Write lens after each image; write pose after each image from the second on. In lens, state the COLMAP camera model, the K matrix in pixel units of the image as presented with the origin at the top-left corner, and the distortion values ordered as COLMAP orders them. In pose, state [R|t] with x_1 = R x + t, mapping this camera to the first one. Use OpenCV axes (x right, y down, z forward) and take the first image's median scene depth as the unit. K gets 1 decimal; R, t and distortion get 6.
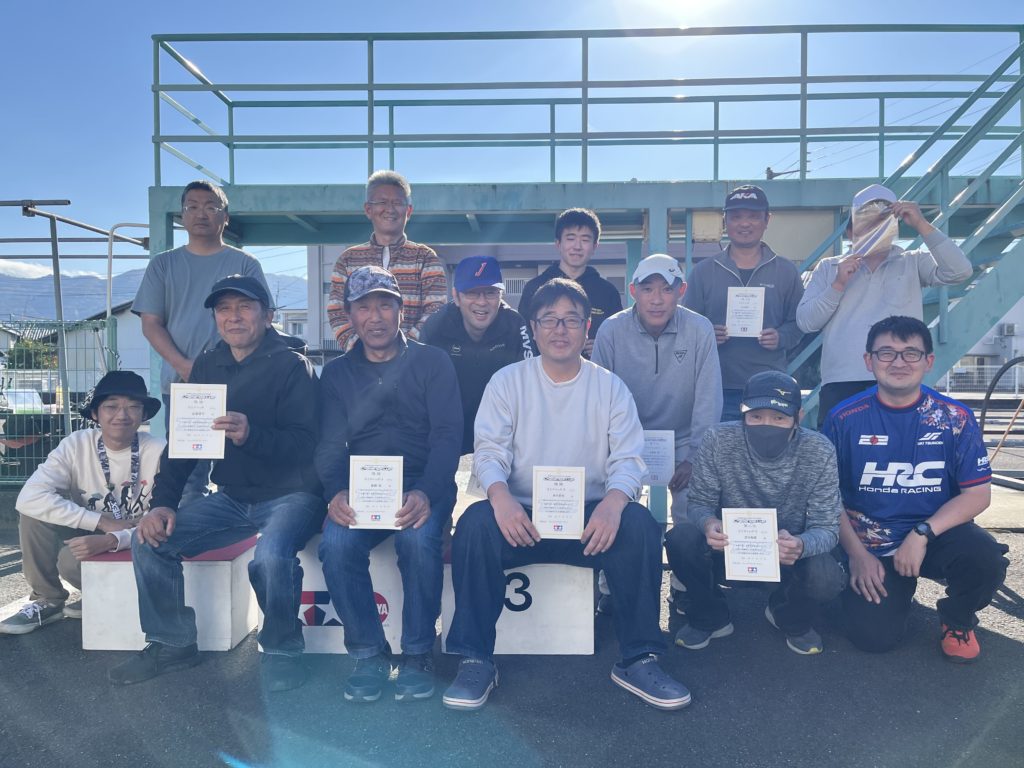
lens RADIAL K [[792.4, 0, 515.4], [0, 792.4, 372.5], [0, 0, 1]] dist [0.090193, -0.126202]
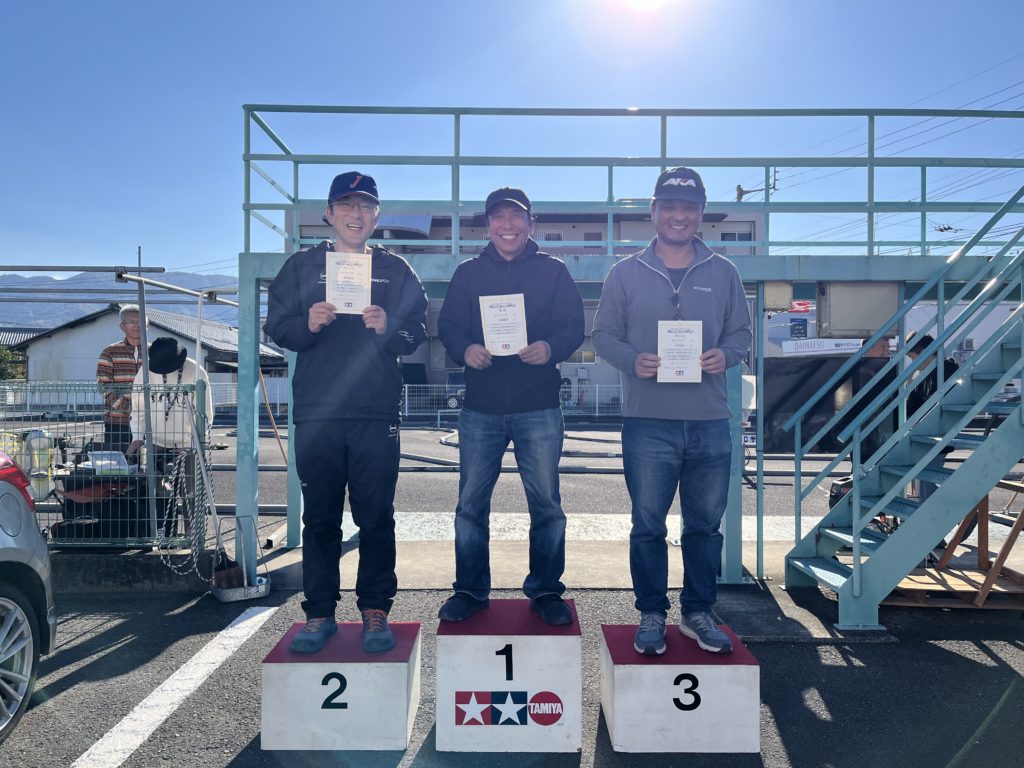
lens RADIAL K [[792.4, 0, 516.8], [0, 792.4, 373.7], [0, 0, 1]] dist [0.090193, -0.126202]
pose [[0.998891, 0.005343, 0.046783, -0.150572], [-0.004964, 0.999954, -0.008214, -0.071181], [-0.046824, 0.007973, 0.998871, -0.030782]]
